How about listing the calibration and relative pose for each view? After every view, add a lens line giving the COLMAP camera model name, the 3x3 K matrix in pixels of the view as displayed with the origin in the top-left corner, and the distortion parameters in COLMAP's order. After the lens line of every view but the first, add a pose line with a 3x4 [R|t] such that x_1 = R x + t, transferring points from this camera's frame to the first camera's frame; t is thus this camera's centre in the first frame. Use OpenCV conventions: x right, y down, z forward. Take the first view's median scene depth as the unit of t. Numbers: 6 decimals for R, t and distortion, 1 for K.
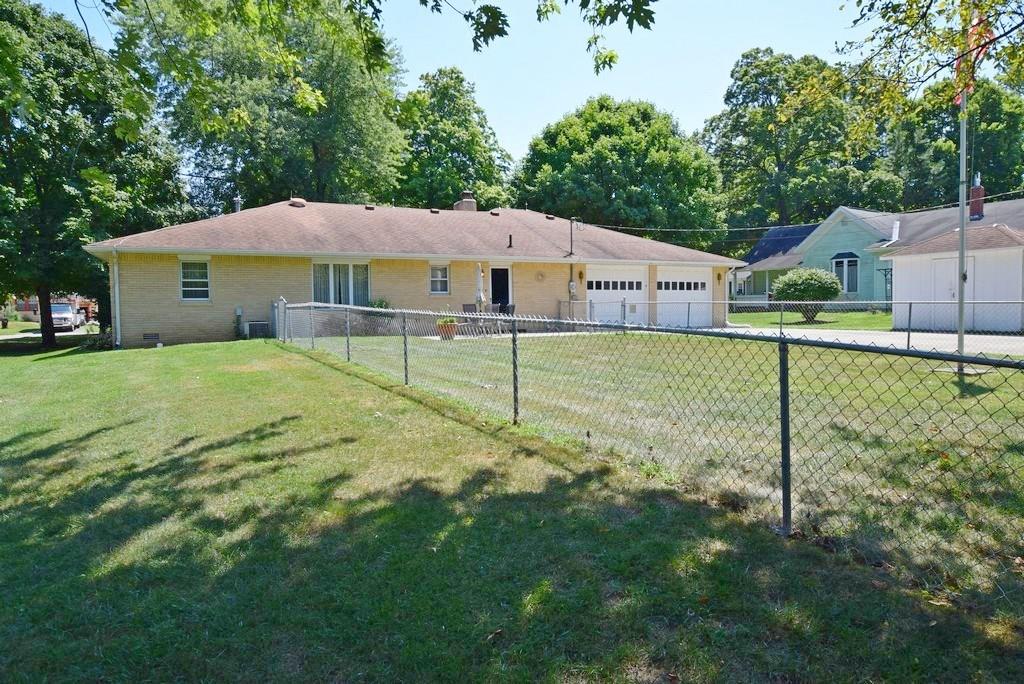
lens RADIAL K [[666.1, 0, 511.4], [0, 666.1, 337.8], [0, 0, 1]] dist [-0.008248, 0.002895]
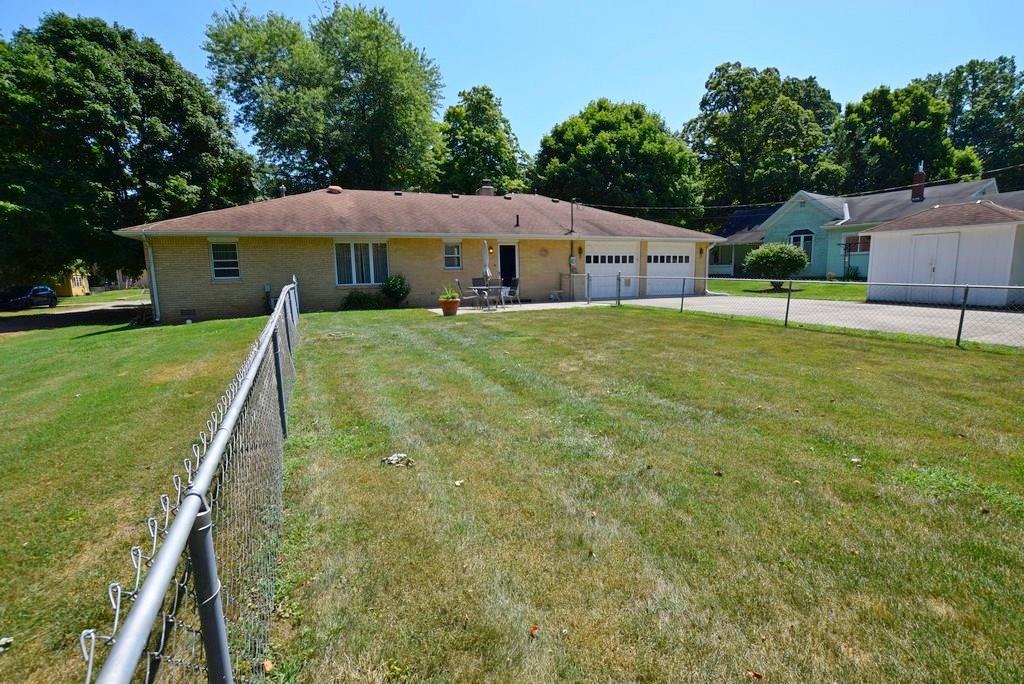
lens RADIAL K [[451.2, 0, 514.9], [0, 451.2, 338.1], [0, 0, 1]] dist [-0.030533, 0.002482]
pose [[0.998754, 0.000202, -0.049895, 0.023294], [0.004908, 0.994744, 0.102274, -0.018404], [0.049653, -0.102391, 0.993504, 0.161507]]
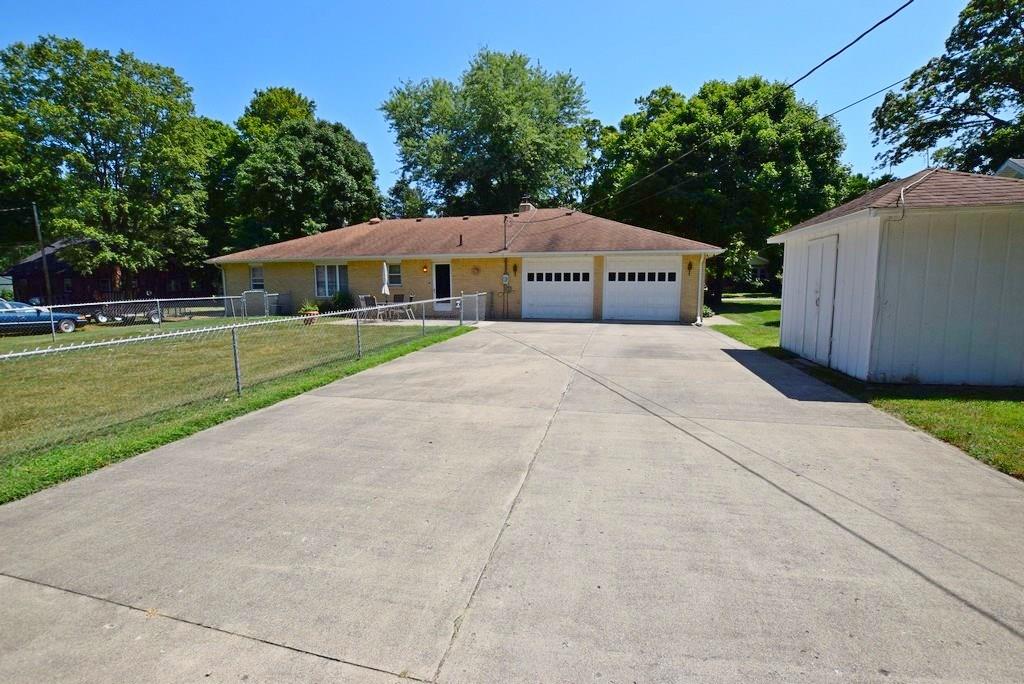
lens RADIAL K [[451.2, 0, 512.2], [0, 451.2, 350.1], [0, 0, 1]] dist [-0.030533, 0.002482]
pose [[0.766811, 0.095807, -0.634683, 0.426838], [-0.036586, 0.993714, 0.105802, -0.028922], [0.640830, -0.057909, 0.765496, 0.317220]]
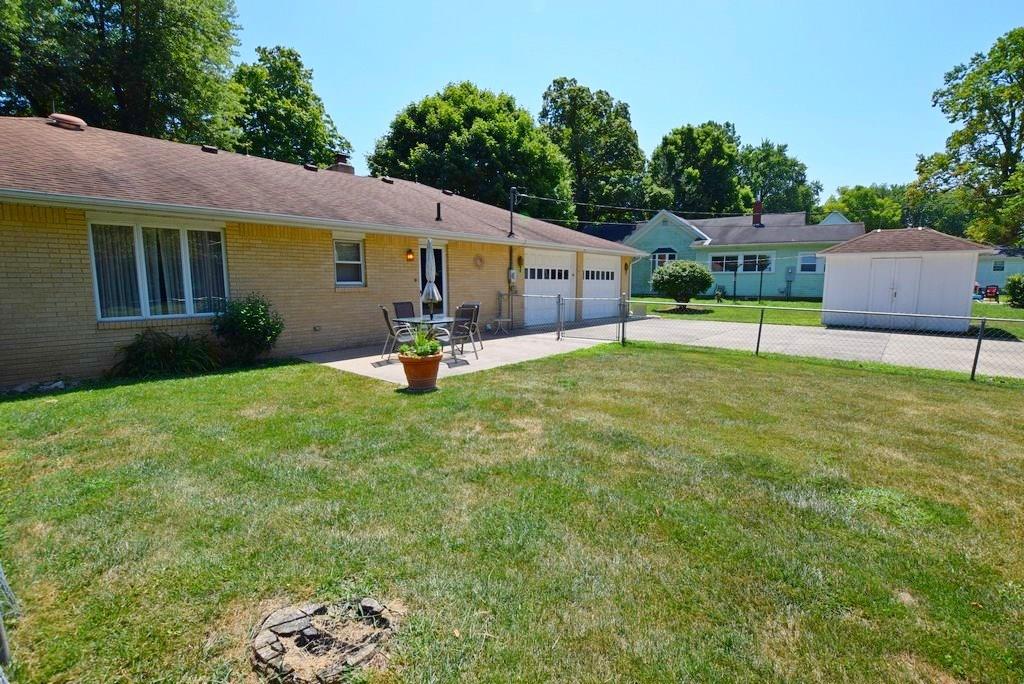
lens RADIAL K [[451.2, 0, 506.8], [0, 451.2, 332.5], [0, 0, 1]] dist [-0.030533, 0.002482]
pose [[0.922267, -0.030857, 0.385321, -0.091467], [0.004571, 0.997610, 0.068949, -0.033732], [-0.386527, -0.061828, 0.920203, 0.367964]]
